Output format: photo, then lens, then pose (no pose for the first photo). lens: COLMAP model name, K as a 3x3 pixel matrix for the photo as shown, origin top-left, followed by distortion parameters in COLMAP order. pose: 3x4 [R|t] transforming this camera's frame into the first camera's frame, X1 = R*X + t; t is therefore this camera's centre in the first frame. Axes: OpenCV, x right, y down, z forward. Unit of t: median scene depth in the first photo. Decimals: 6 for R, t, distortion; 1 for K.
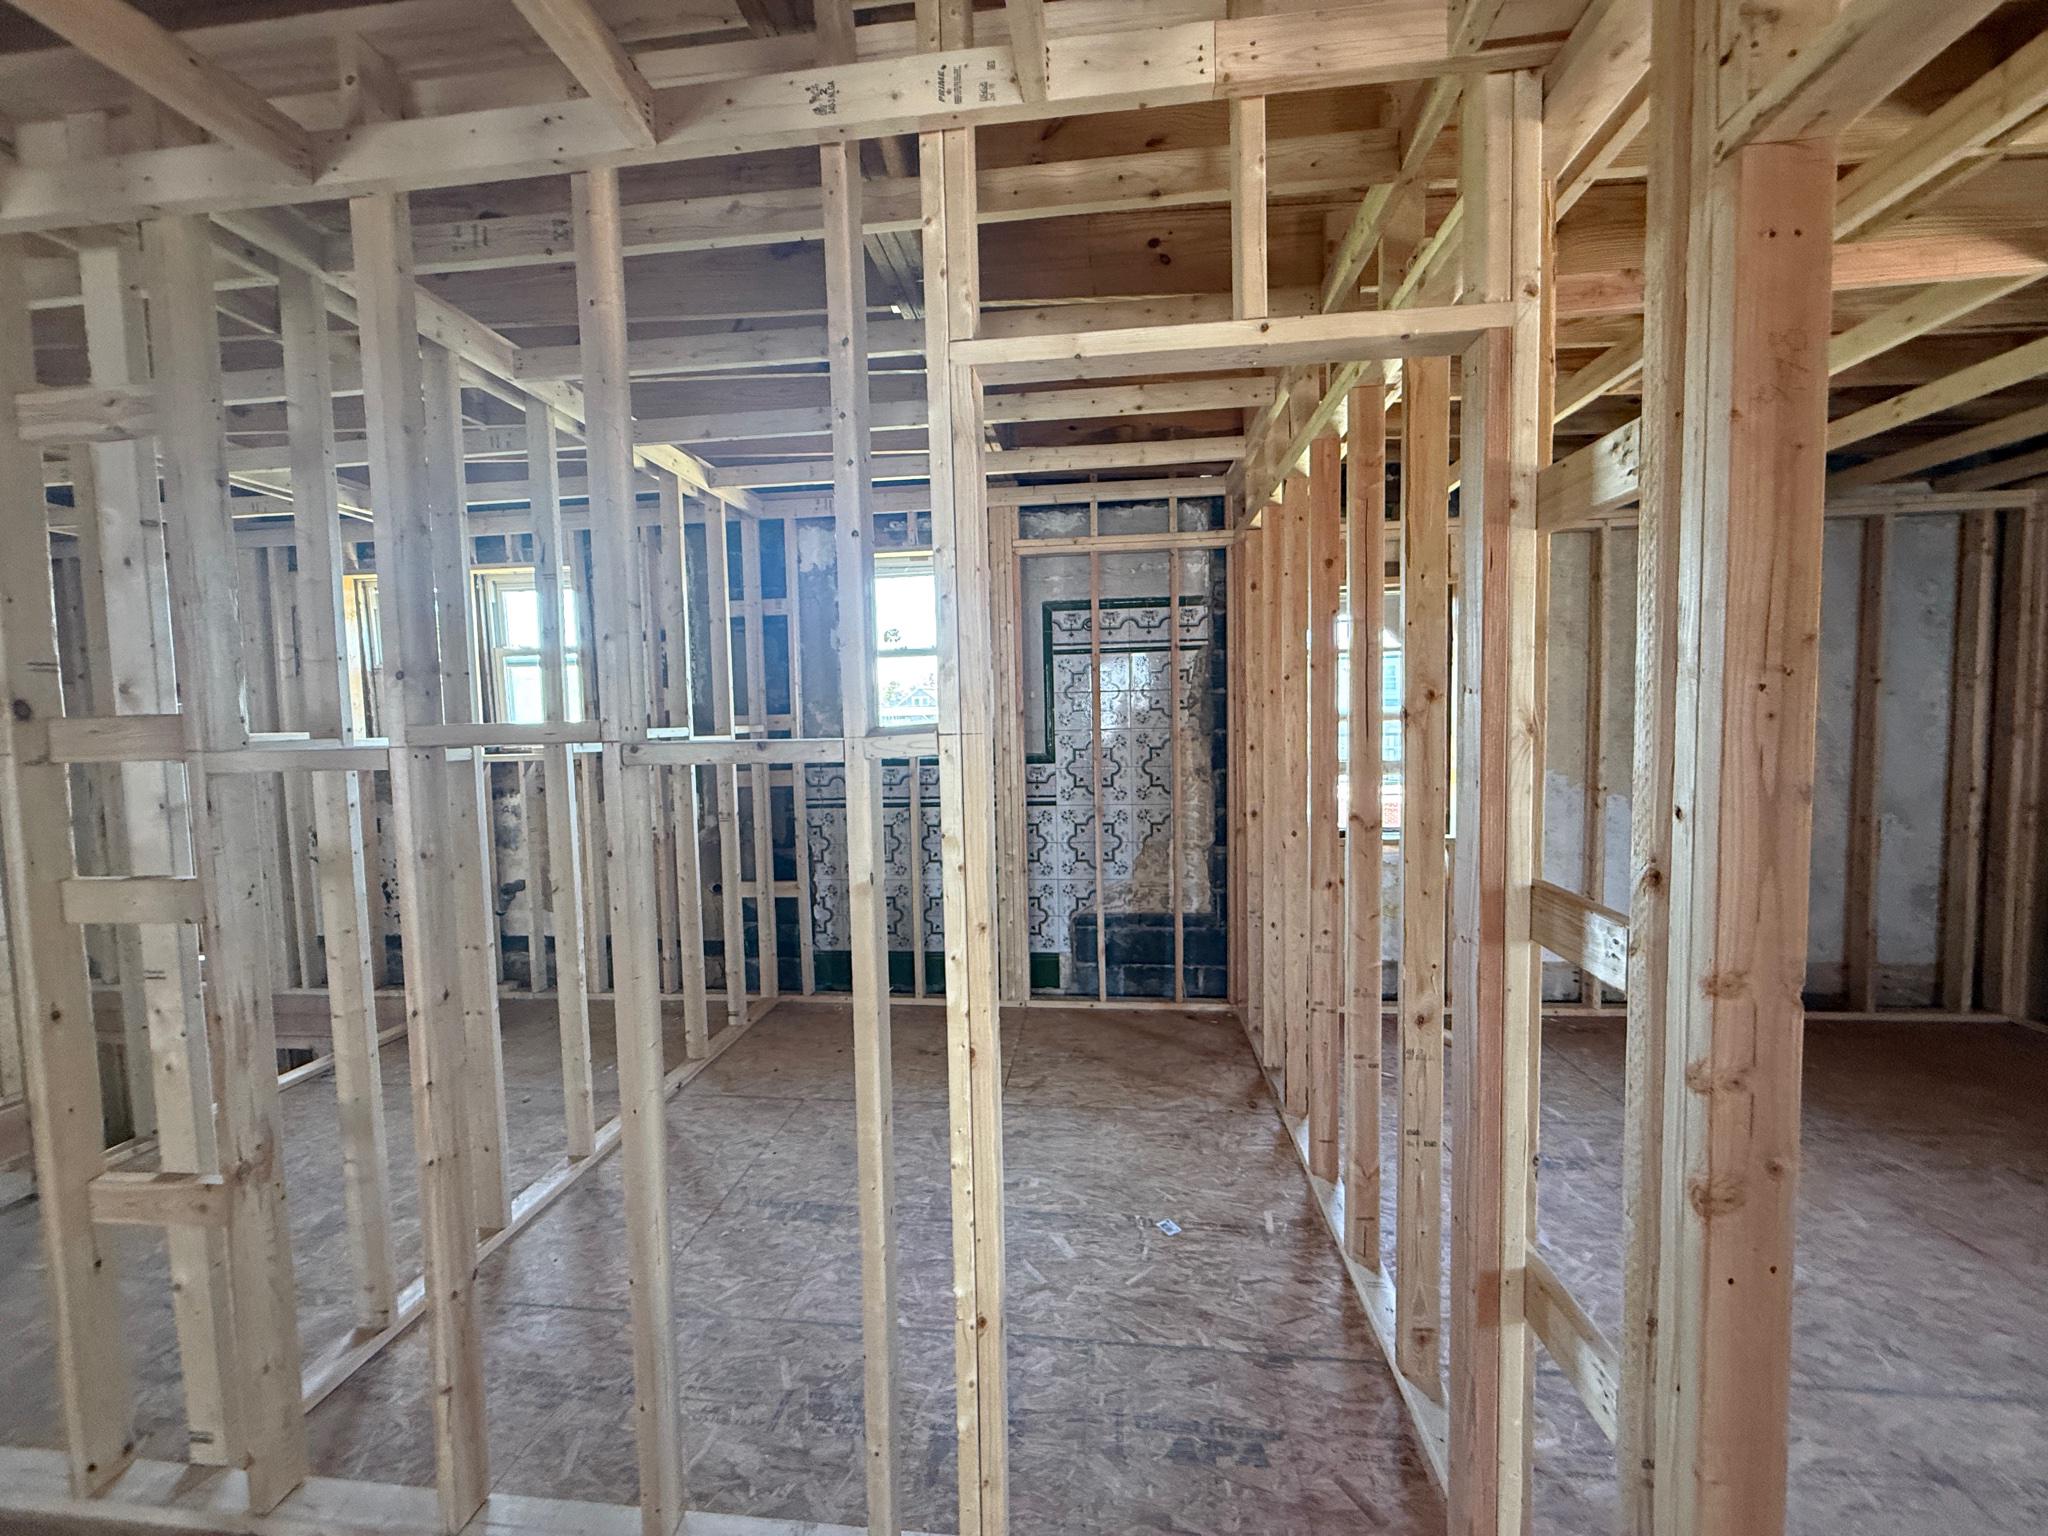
lens RADIAL K [[811.1, 0, 1024.4], [0, 811.1, 766.3], [0, 0, 1]] dist [-0.000792, 0.000516]
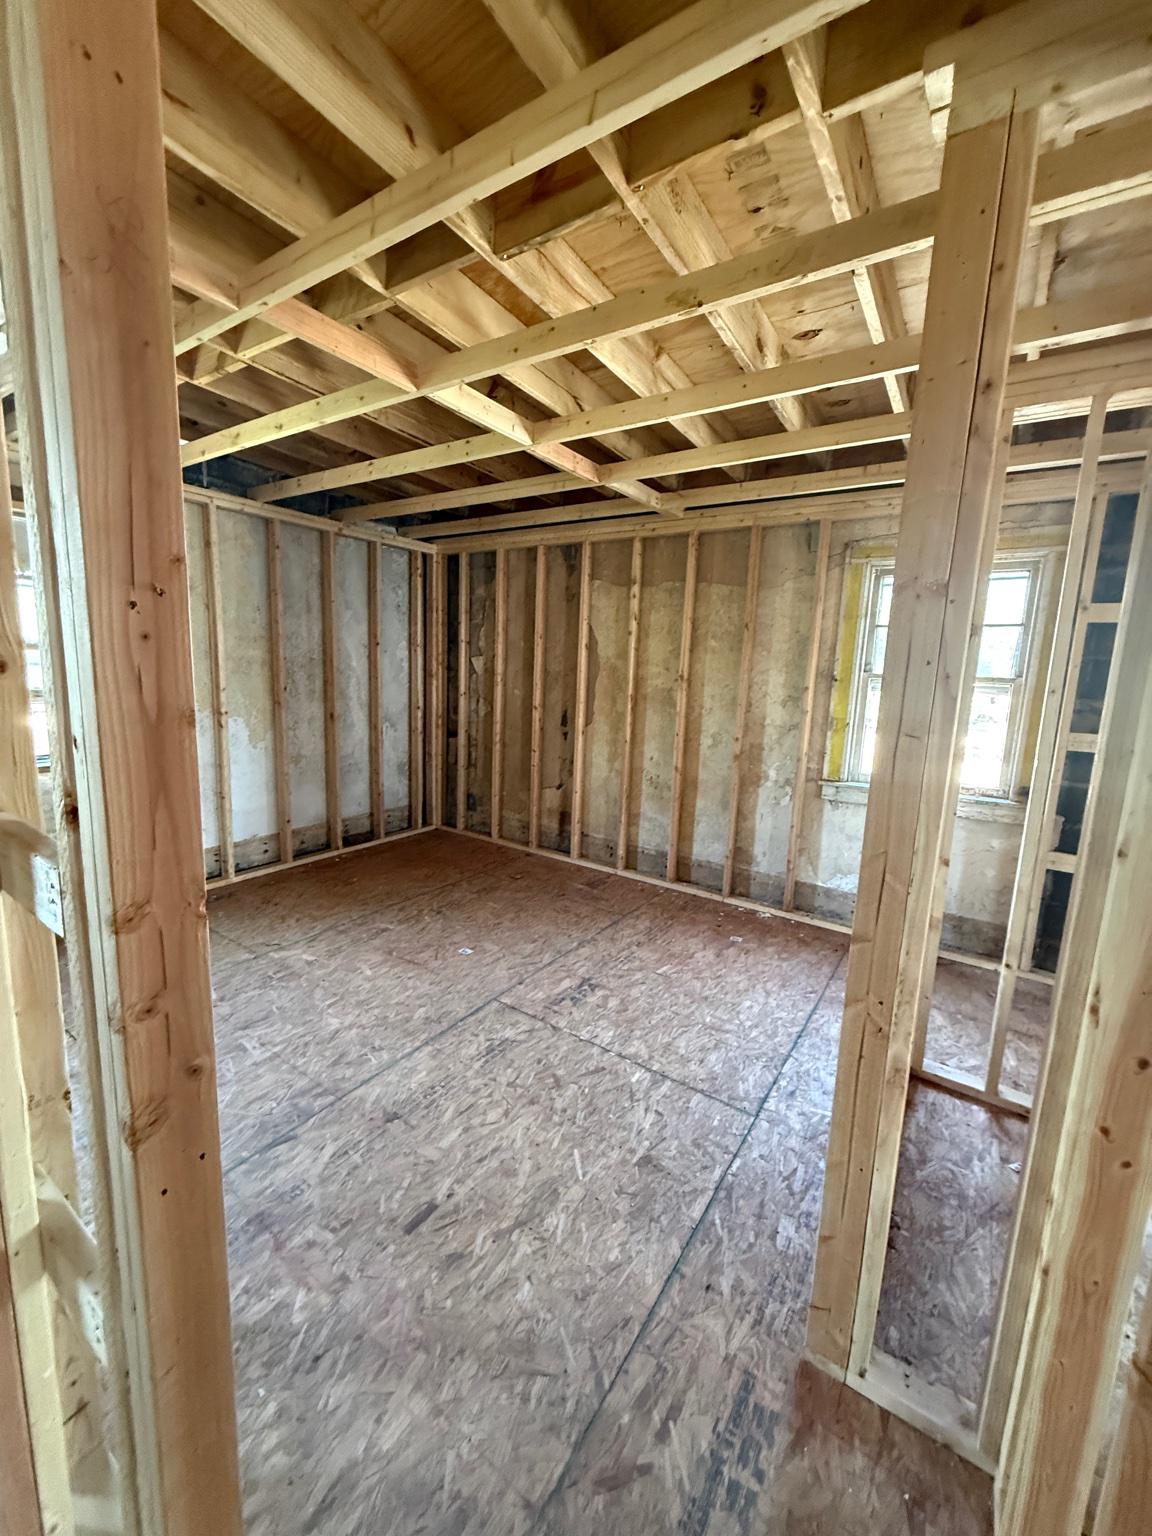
lens RADIAL K [[611.5, 0, 576.0], [0, 611.5, 768.0], [0, 0, 1]] dist [0.000200, 0.000173]
pose [[0.461910, -0.106910, 0.880460, 0.101864], [0.004220, 0.992962, 0.118357, 0.001680], [-0.886917, -0.050955, 0.459110, 0.042709]]
